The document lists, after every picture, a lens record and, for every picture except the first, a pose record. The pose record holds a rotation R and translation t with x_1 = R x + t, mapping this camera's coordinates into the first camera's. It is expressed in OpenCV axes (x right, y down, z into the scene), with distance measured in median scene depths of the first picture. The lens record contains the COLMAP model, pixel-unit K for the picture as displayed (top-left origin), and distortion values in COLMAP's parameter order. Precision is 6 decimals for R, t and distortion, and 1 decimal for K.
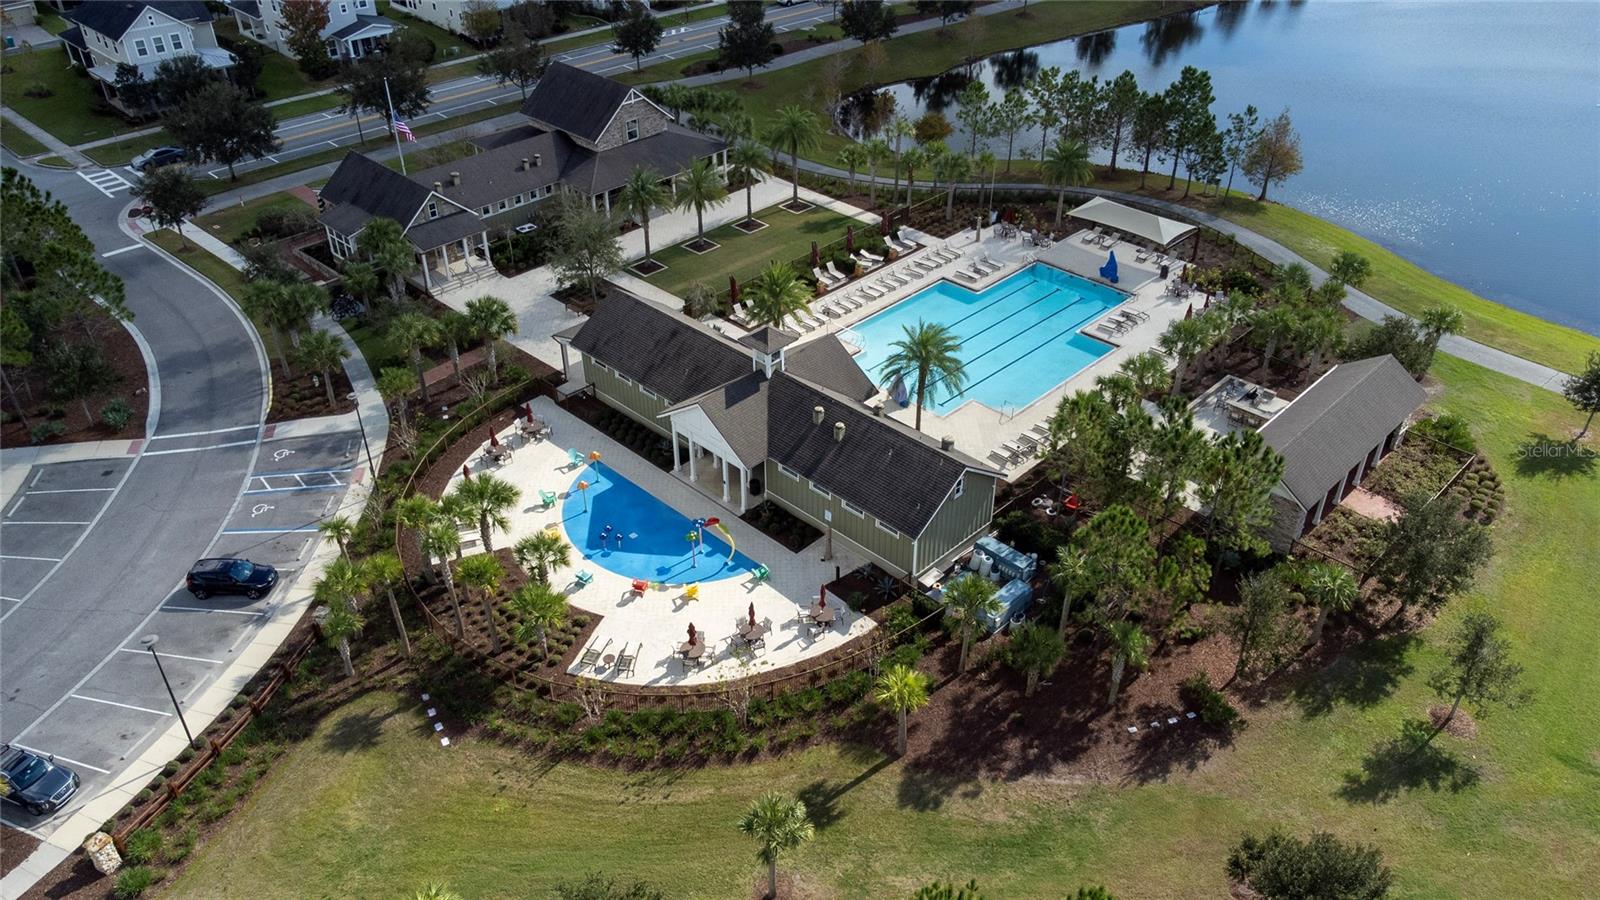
lens RADIAL K [[1184.7, 0, 800.0], [0, 1184.7, 450.0], [0, 0, 1]] dist [0.053154, -0.002089]
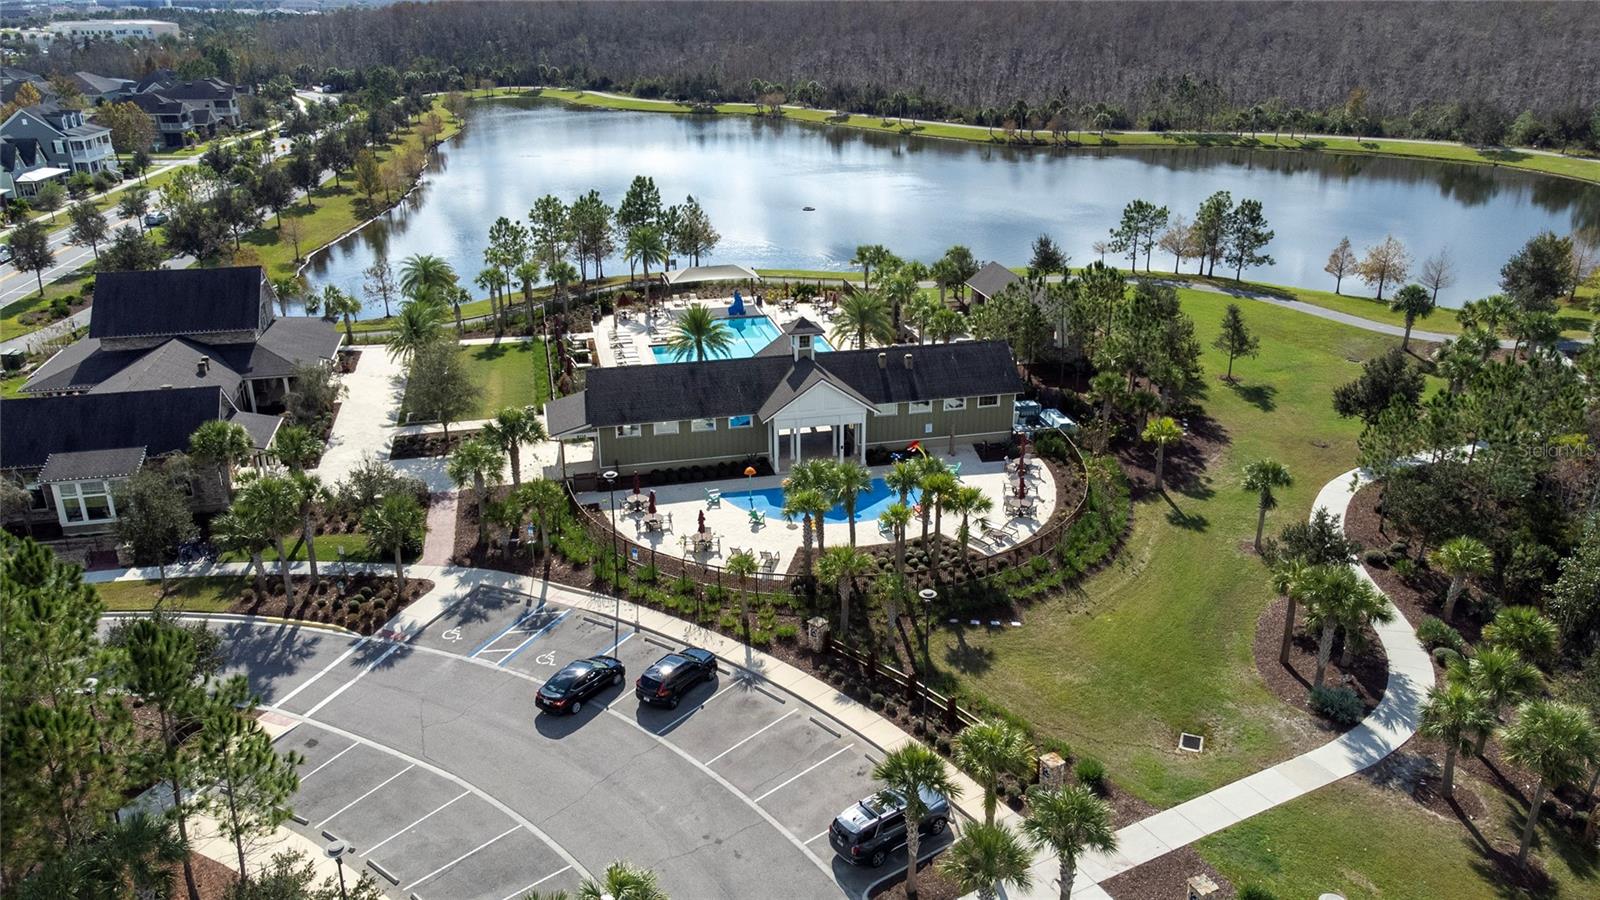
lens RADIAL K [[1184.7, 0, 800.0], [0, 1184.7, 450.0], [0, 0, 1]] dist [0.053154, -0.002089]
pose [[0.537247, -0.303956, 0.786750, -1.013914], [0.479851, 0.877278, 0.011255, -0.002685], [-0.693619, 0.371477, 0.617169, 0.339180]]
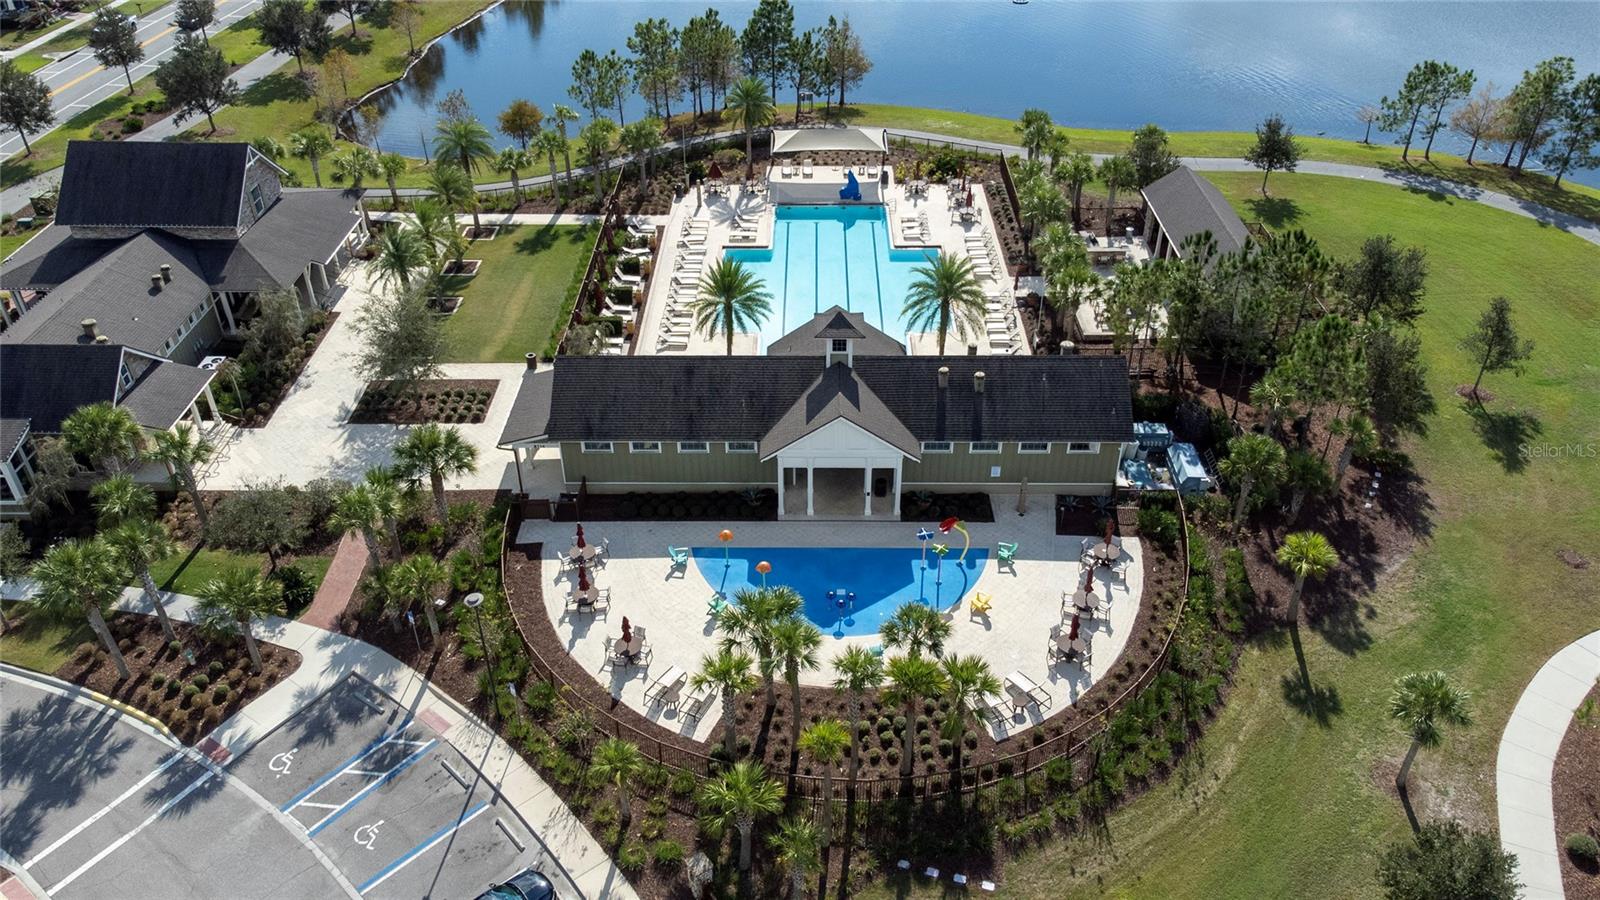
lens RADIAL K [[1186.3, 0, 800.0], [0, 1186.3, 450.0], [0, 0, 1]] dist [0.015393, 0.081802]
pose [[0.718722, -0.395035, 0.572177, -0.604298], [0.392796, 0.909711, 0.134673, -0.143657], [-0.573716, 0.127956, 0.808997, 0.333194]]
